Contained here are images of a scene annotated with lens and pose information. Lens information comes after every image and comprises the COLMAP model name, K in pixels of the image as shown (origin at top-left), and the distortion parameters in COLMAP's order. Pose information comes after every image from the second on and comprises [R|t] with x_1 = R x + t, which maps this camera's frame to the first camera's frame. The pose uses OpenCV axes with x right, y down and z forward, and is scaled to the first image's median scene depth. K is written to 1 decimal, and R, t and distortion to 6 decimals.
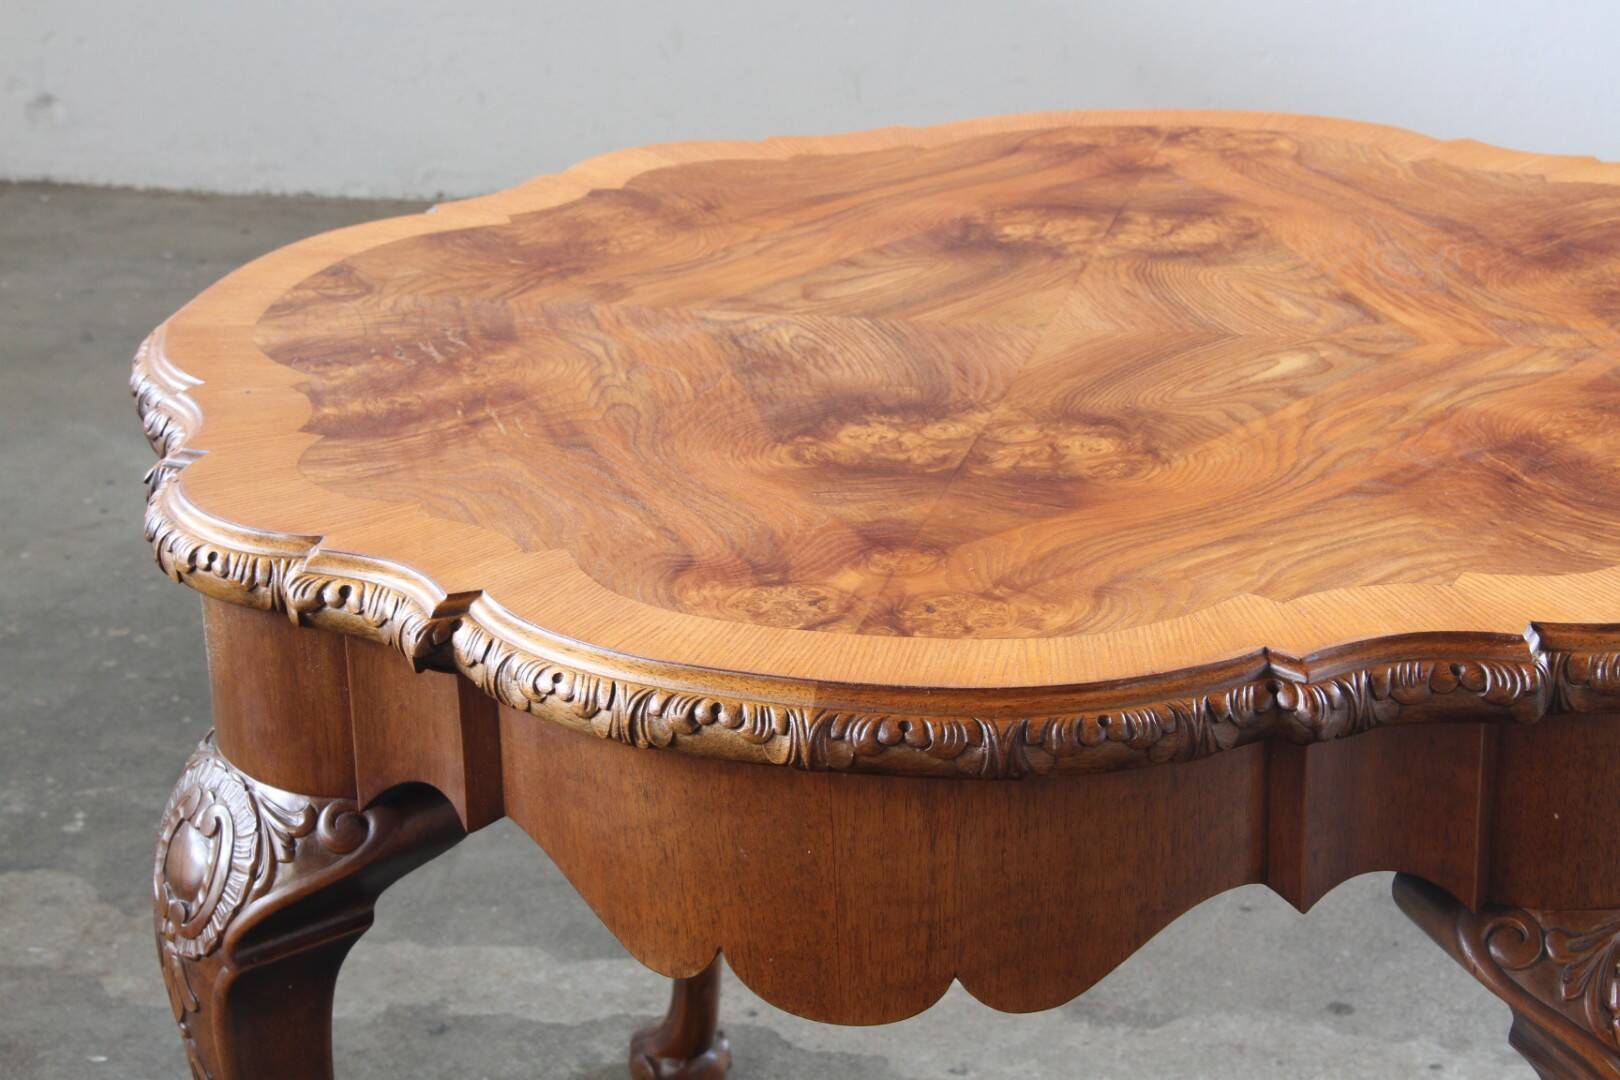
lens RADIAL K [[3124.9, 0, 810.0], [0, 3124.9, 540.0], [0, 0, 1]] dist [0.184804, 0.220694]
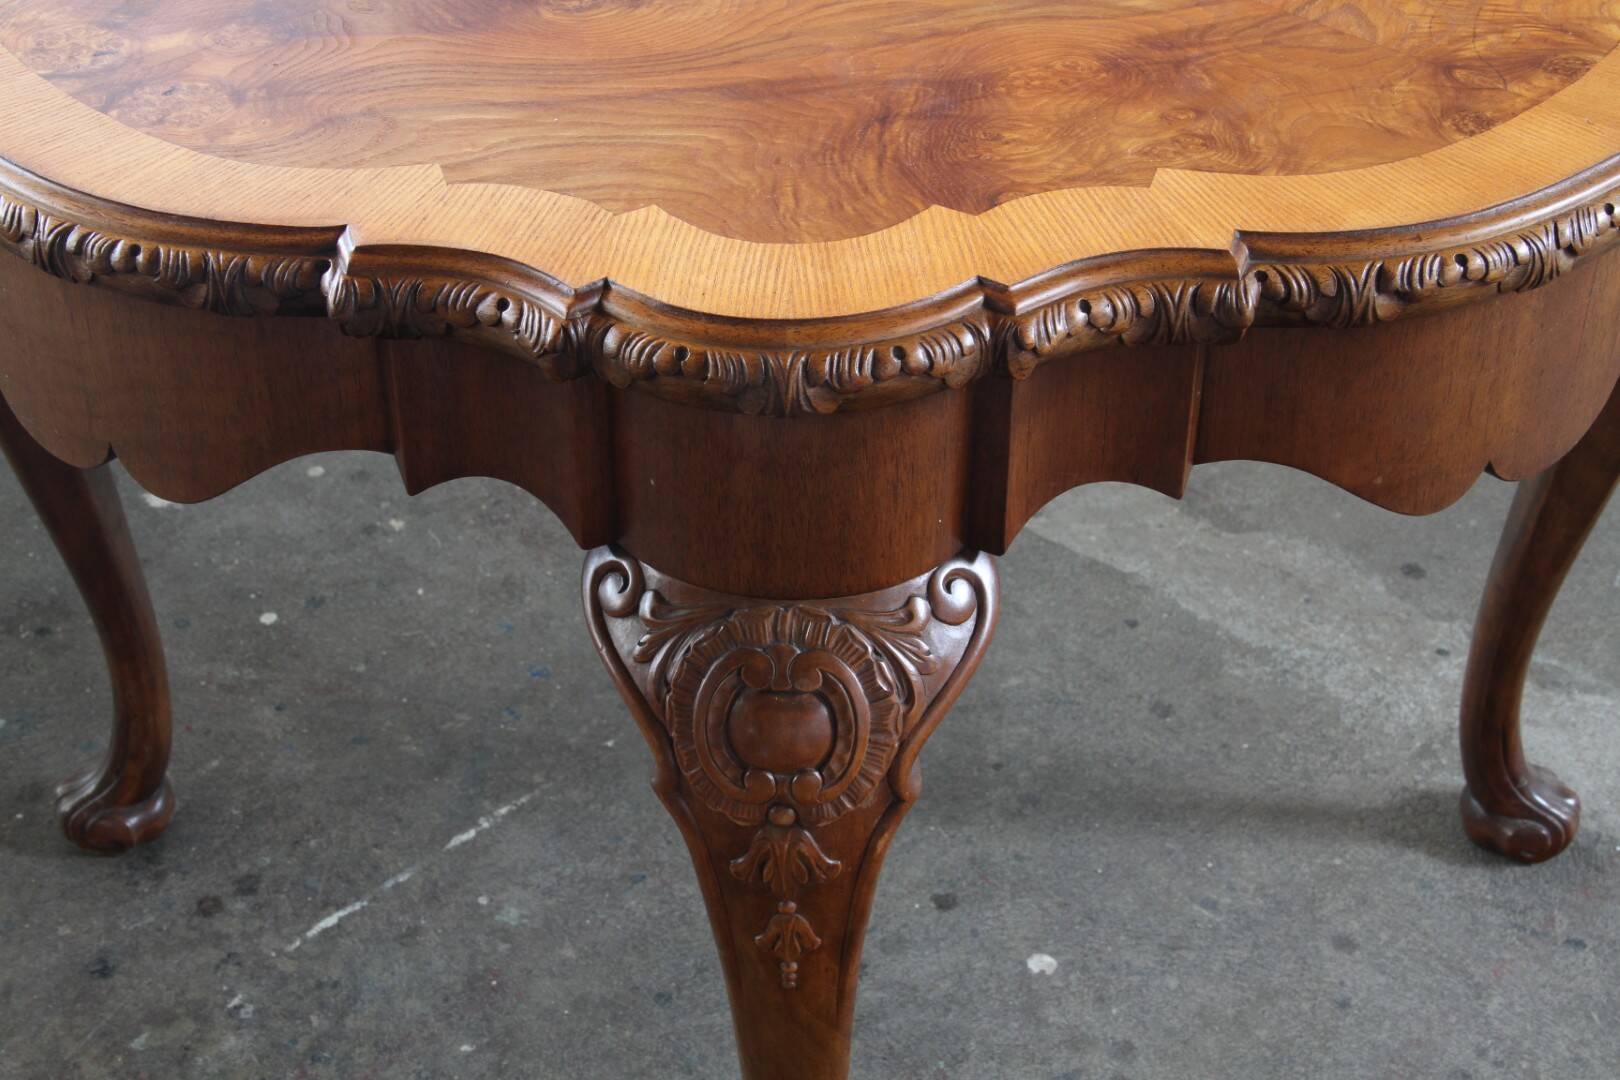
lens RADIAL K [[2425.7, 0, 810.0], [0, 2425.7, 540.0], [0, 0, 1]] dist [0.090061, 0.234544]
pose [[0.860822, 0.328464, -0.388711, 0.465352], [-0.210257, 0.925129, 0.316116, -0.112015], [0.463440, -0.190390, 0.865433, 0.321982]]
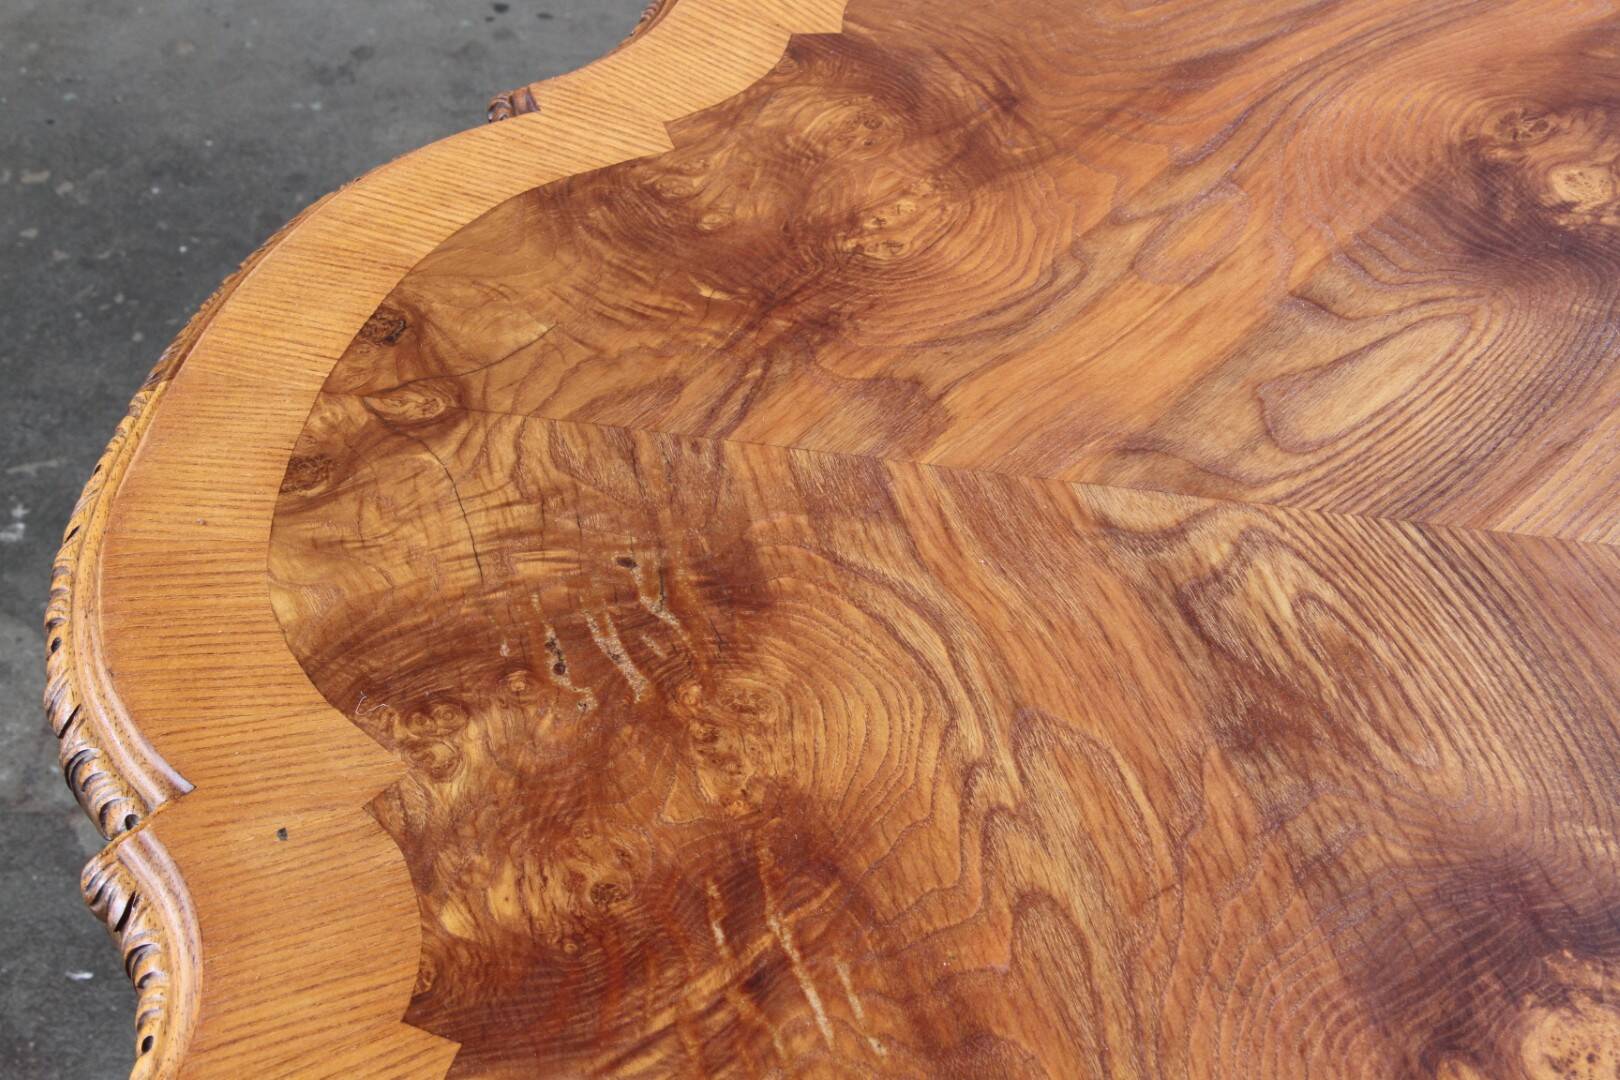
lens RADIAL K [[2727.5, 0, 810.0], [0, 2727.5, 540.0], [0, 0, 1]] dist [0.091944, 0.129644]
pose [[0.998678, -0.023605, 0.045663, -0.114130], [0.006946, 0.942150, 0.335118, -0.242193], [-0.050932, -0.334358, 0.941069, 0.601947]]
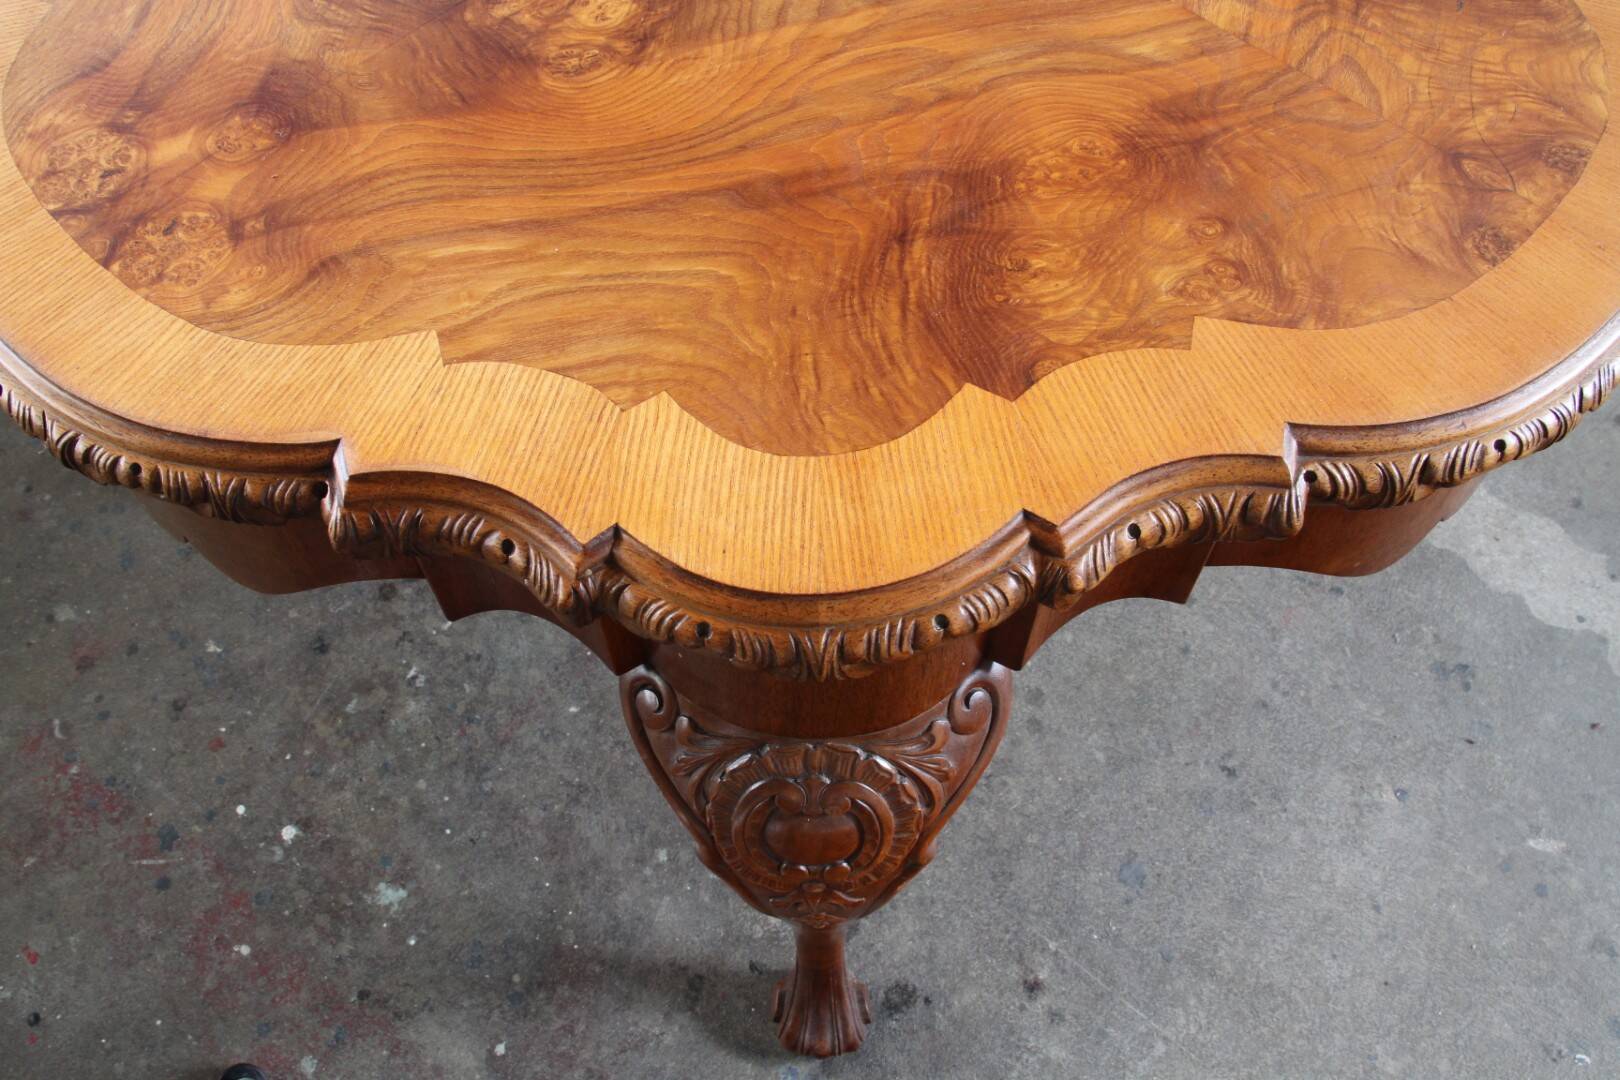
lens RADIAL K [[1342.3, 0, 810.0], [0, 1342.3, 540.0], [0, 0, 1]] dist [-0.169059, 0.102369]
pose [[0.878145, 0.423269, -0.222945, 0.284339], [-0.195494, 0.742840, 0.640290, -0.167030], [0.436627, -0.518683, 0.735068, 0.610411]]
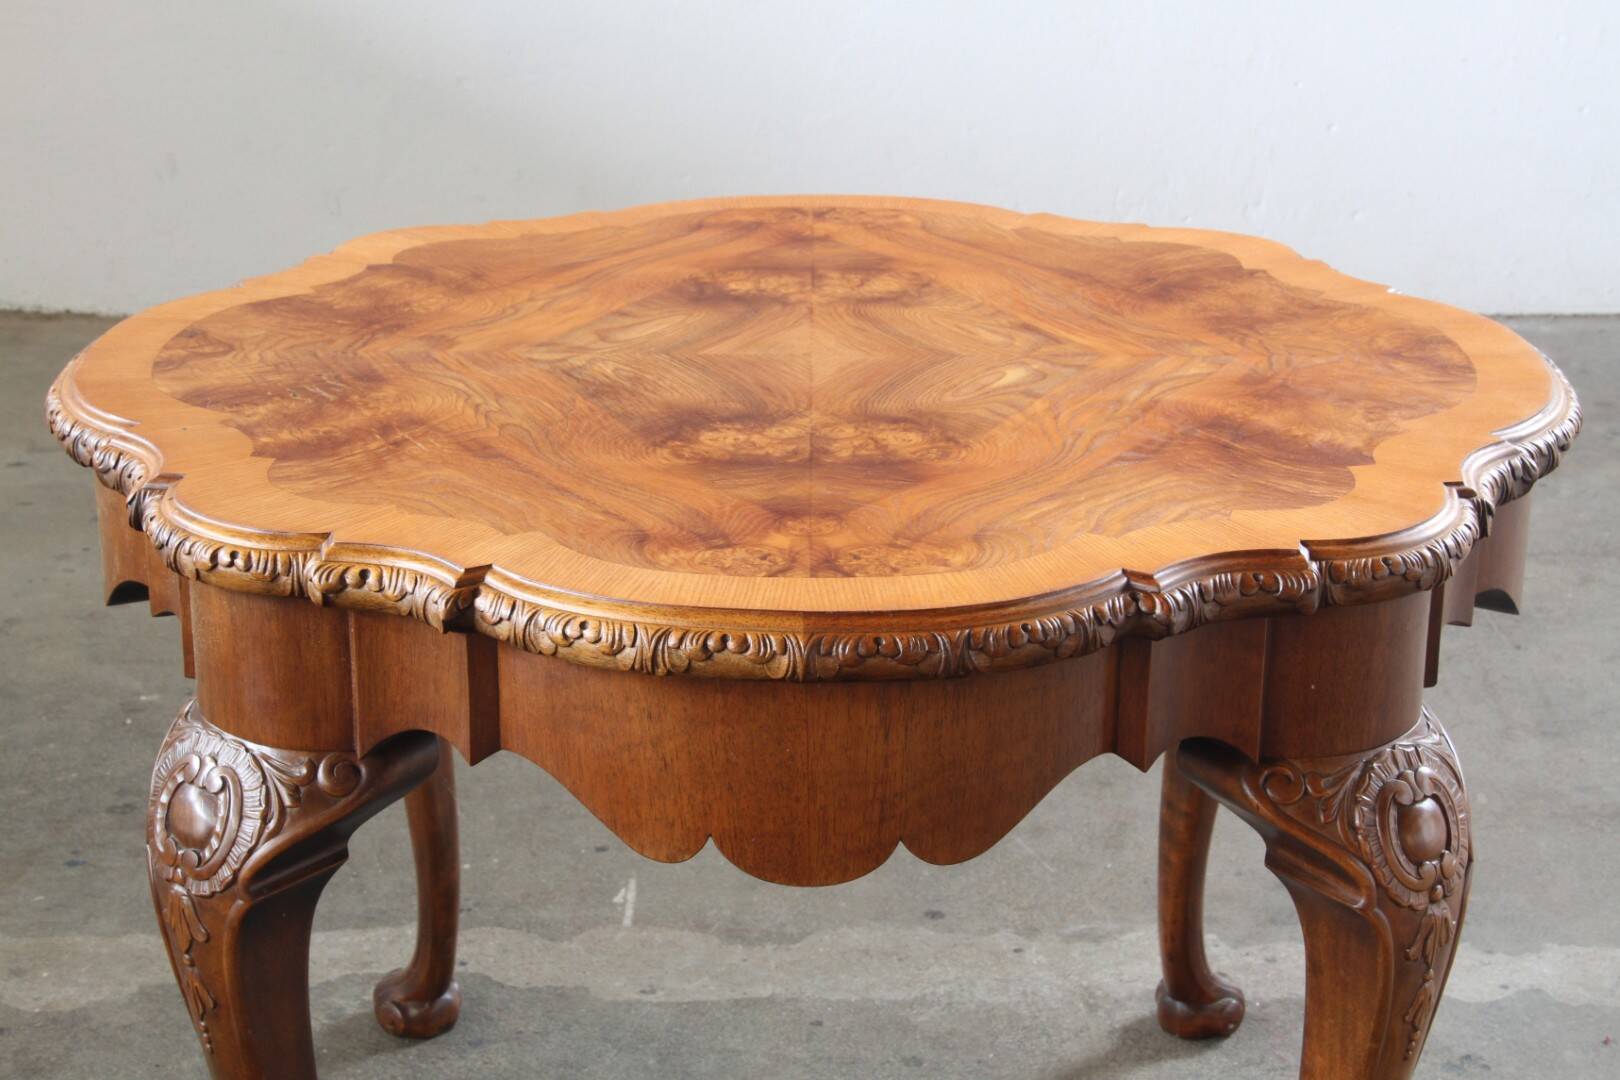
lens RADIAL K [[2727.5, 0, 810.0], [0, 2727.5, 540.0], [0, 0, 1]] dist [0.091944, 0.129644]
pose [[0.968273, -0.050480, 0.244742, -0.207931], [0.057346, 0.998133, -0.021003, 0.030744], [-0.243225, 0.034372, 0.969361, -0.064063]]
